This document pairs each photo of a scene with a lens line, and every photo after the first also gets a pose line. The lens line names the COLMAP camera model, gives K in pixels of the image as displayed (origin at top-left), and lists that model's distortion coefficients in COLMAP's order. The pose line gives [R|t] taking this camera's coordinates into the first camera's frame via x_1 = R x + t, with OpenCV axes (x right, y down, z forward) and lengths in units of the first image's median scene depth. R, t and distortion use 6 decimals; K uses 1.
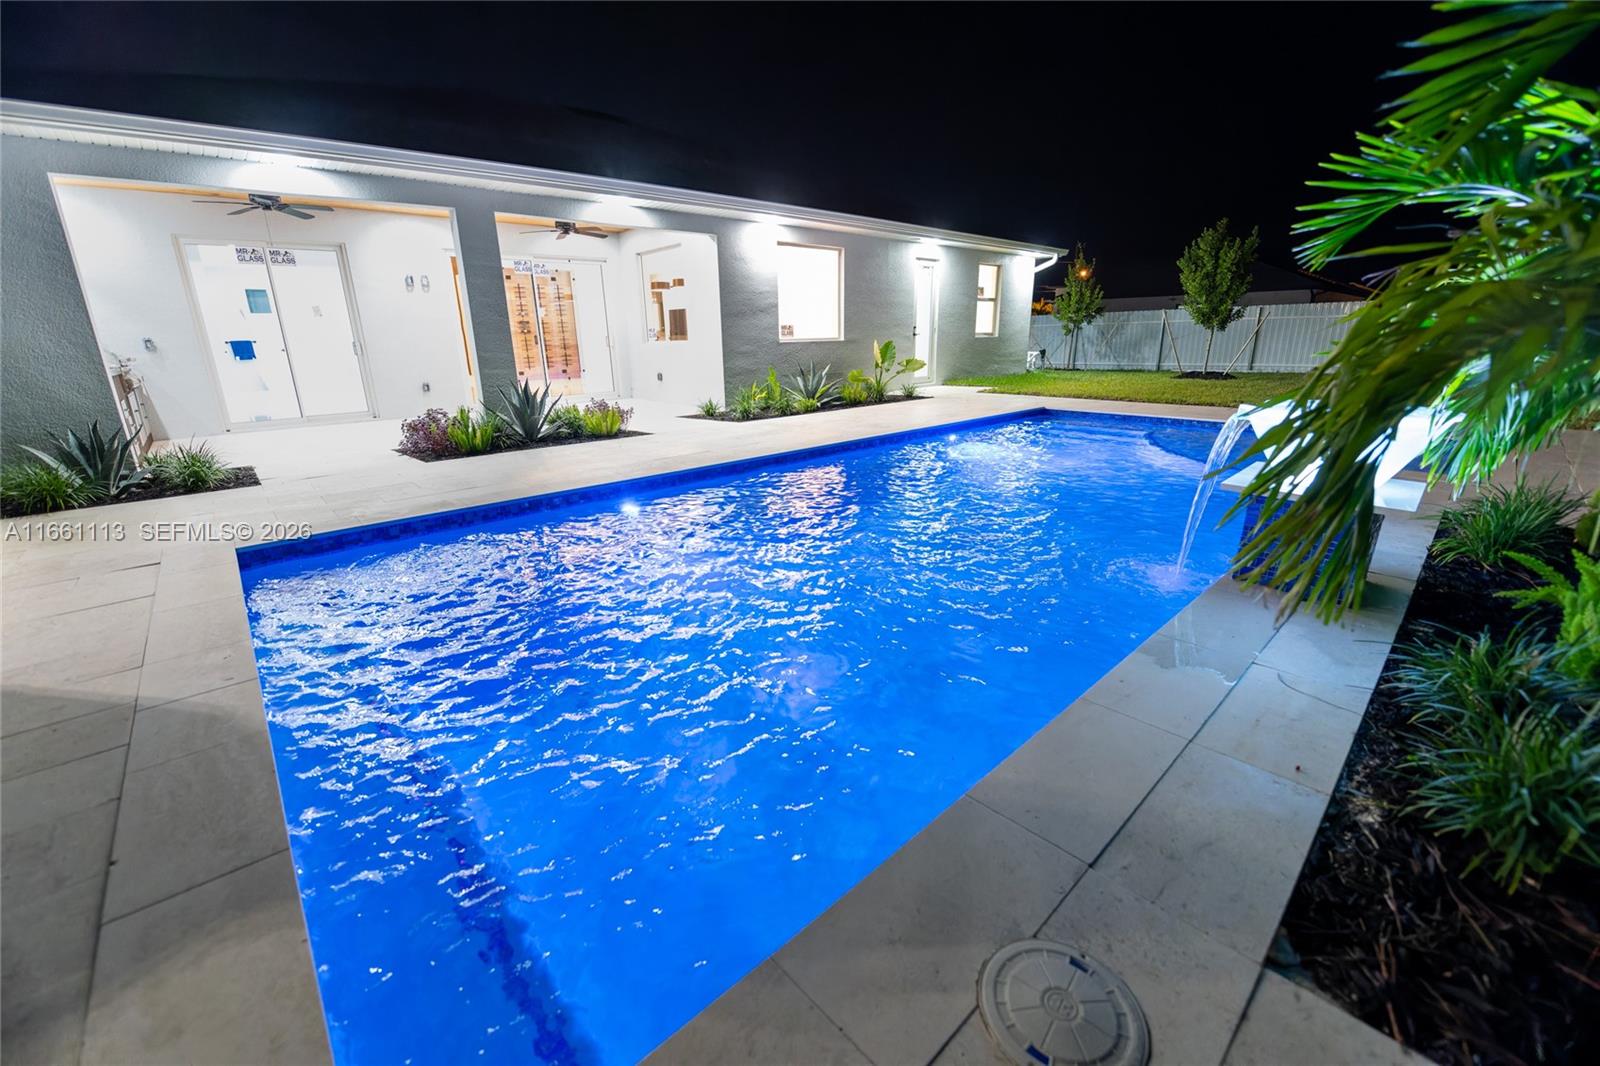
lens RADIAL K [[658.7, 0, 804.4], [0, 658.7, 543.0], [0, 0, 1]] dist [-0.009815, -0.003258]
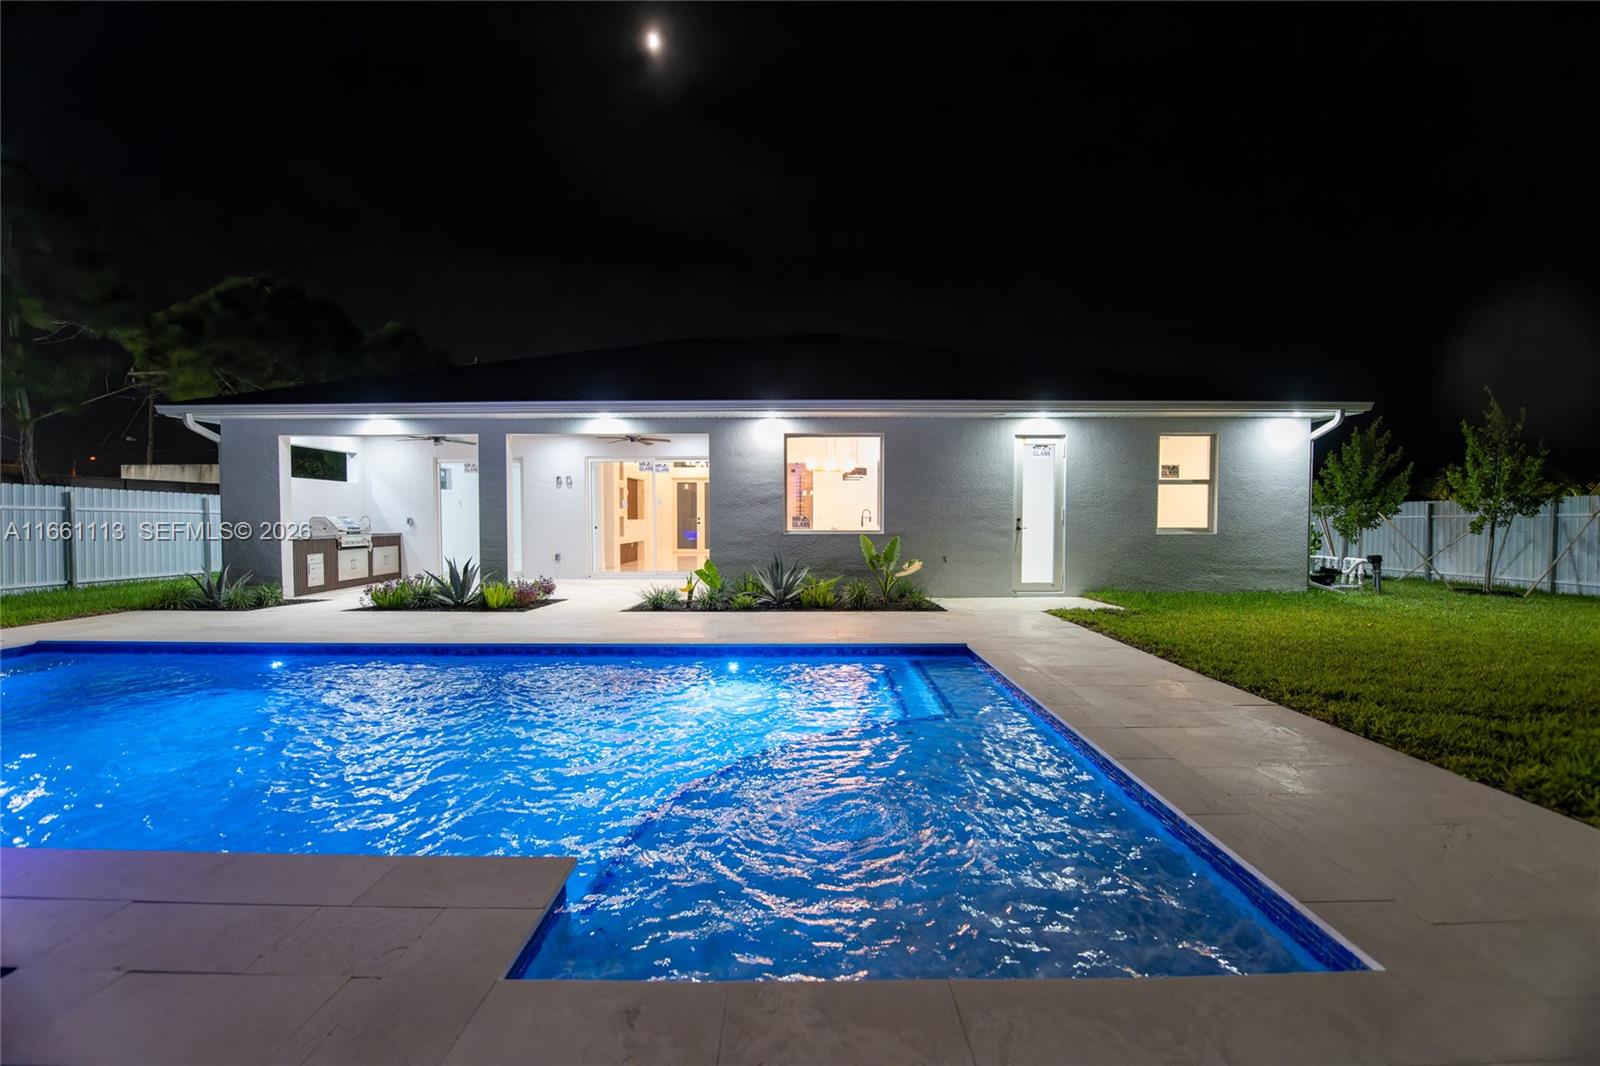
lens RADIAL K [[658.7, 0, 803.2], [0, 658.7, 532.9], [0, 0, 1]] dist [-0.009815, -0.003258]
pose [[0.722030, 0.034780, -0.690987, 0.575552], [-0.220273, 0.958322, -0.181933, -0.130988], [0.655861, 0.283566, 0.699598, 0.335040]]
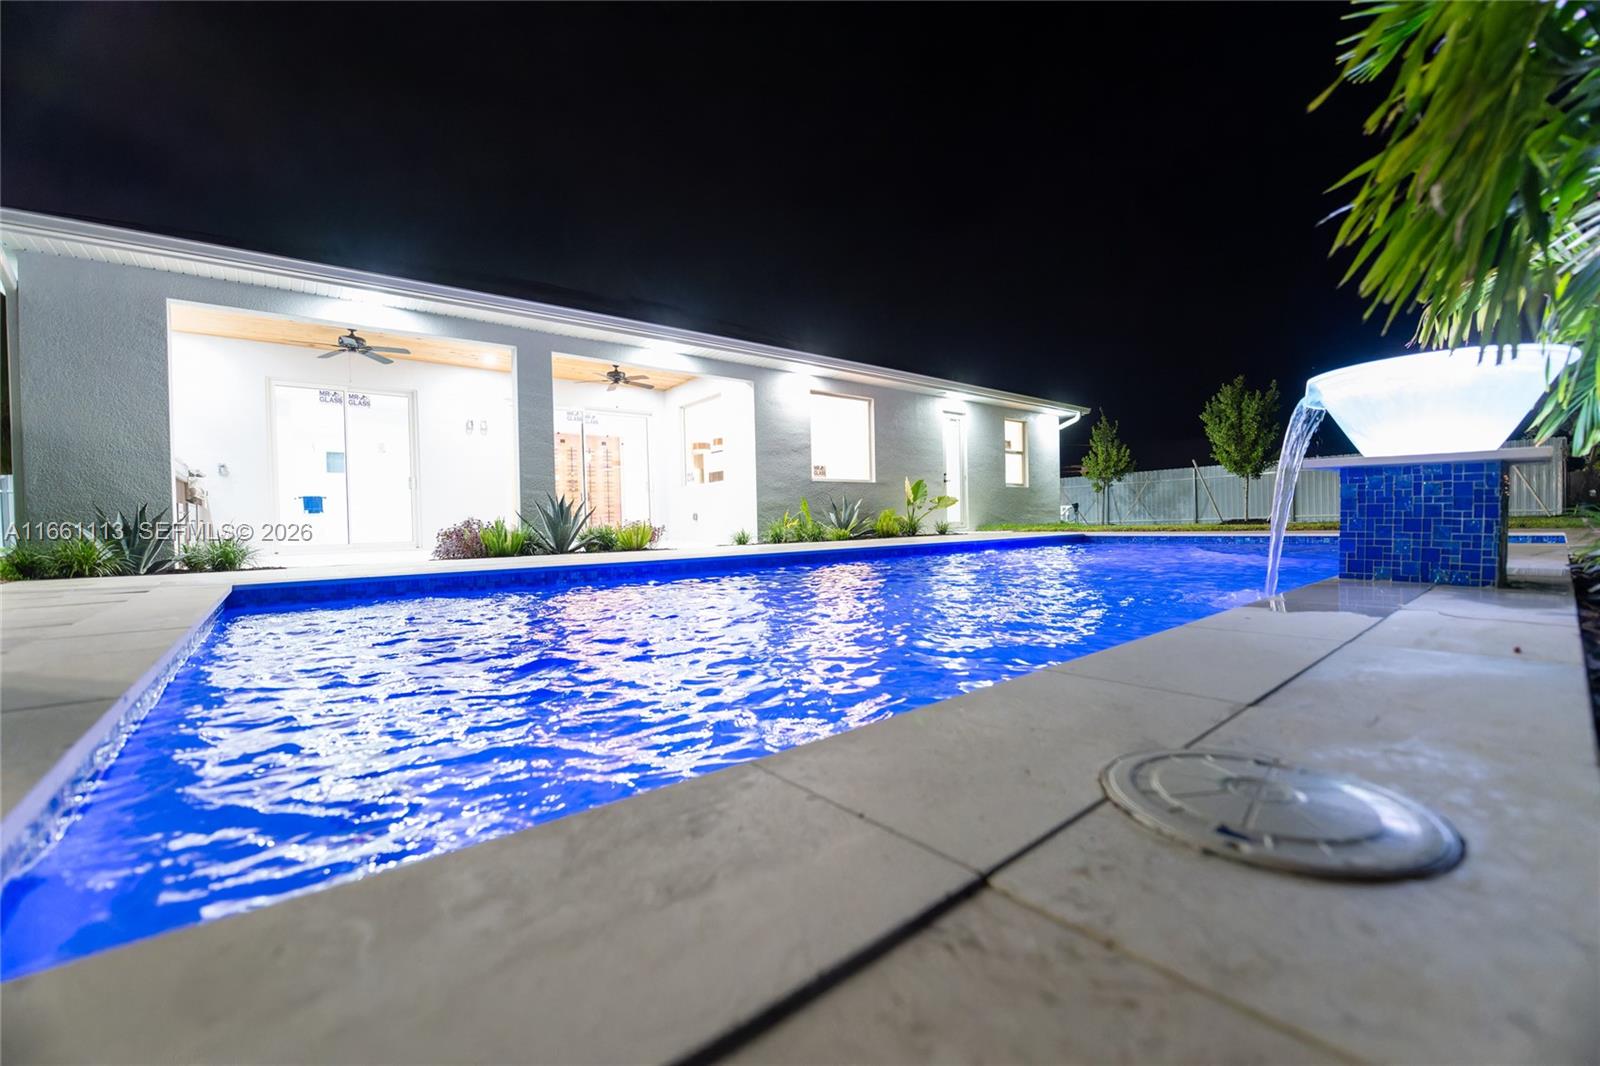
lens RADIAL K [[658.7, 0, 800.0], [0, 658.7, 541.3], [0, 0, 1]] dist [-0.009815, -0.003258]
pose [[0.998166, -0.006959, -0.060127, 0.003801], [-0.010077, 0.960402, -0.278437, 0.065890], [0.059684, 0.278533, 0.958571, 0.038569]]
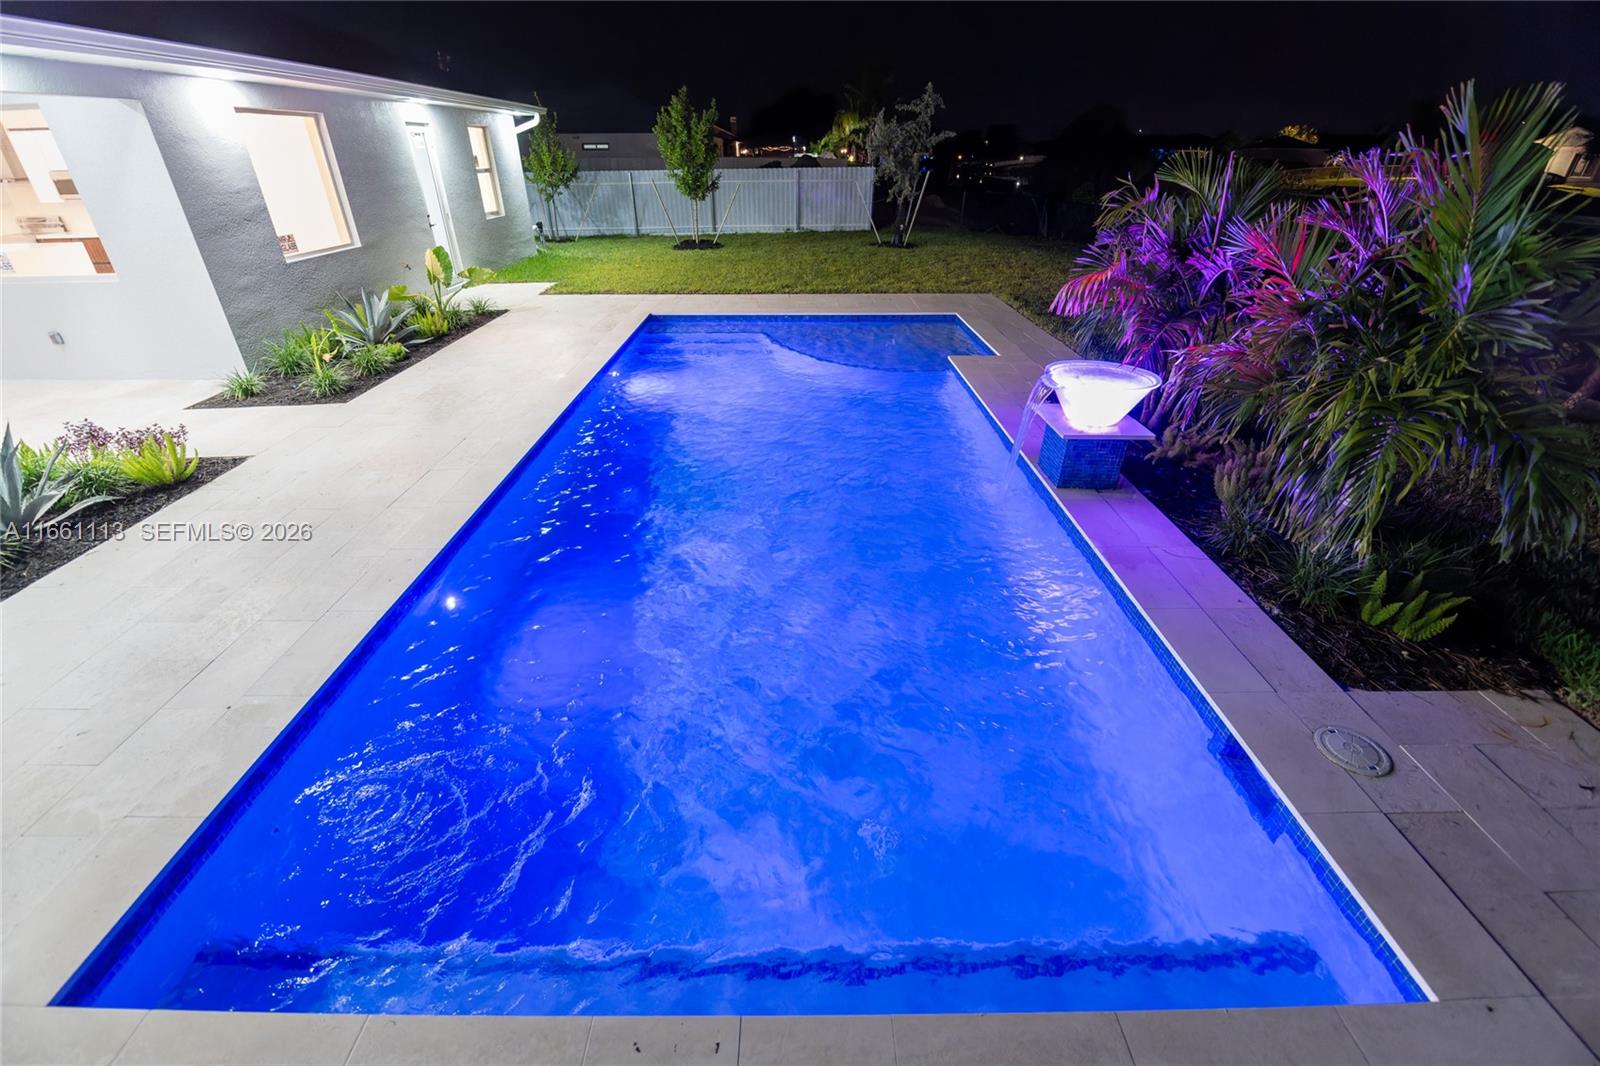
lens RADIAL K [[658.7, 0, 817.9], [0, 658.7, 550.2], [0, 0, 1]] dist [-0.009815, -0.003258]
pose [[0.660877, -0.369416, 0.653279, -0.213125], [0.207039, 0.926428, 0.314429, -0.113089], [-0.721371, -0.072545, 0.688739, 0.083189]]
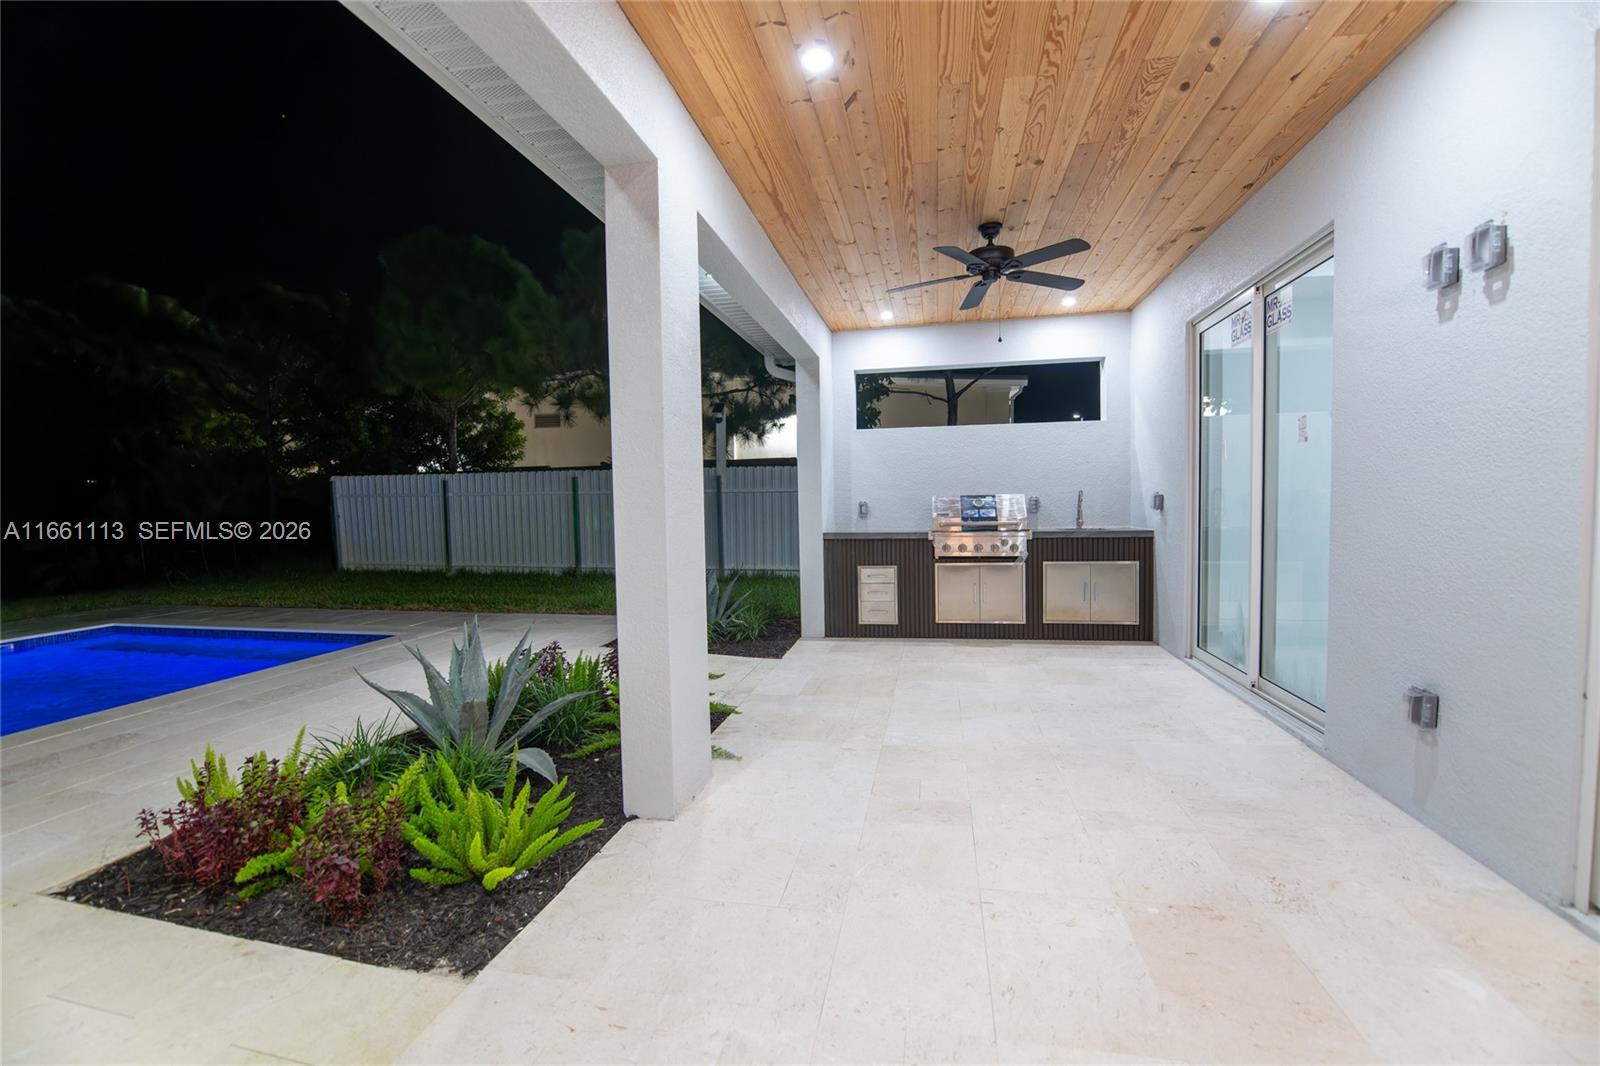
lens RADIAL K [[658.7, 0, 794.3], [0, 658.7, 537.4], [0, 0, 1]] dist [-0.009815, -0.003258]
pose [[-0.827168, 0.060231, -0.558717, -0.221171], [-0.135218, 0.943695, 0.301920, -0.283855], [0.545444, 0.325287, -0.772450, 0.886993]]
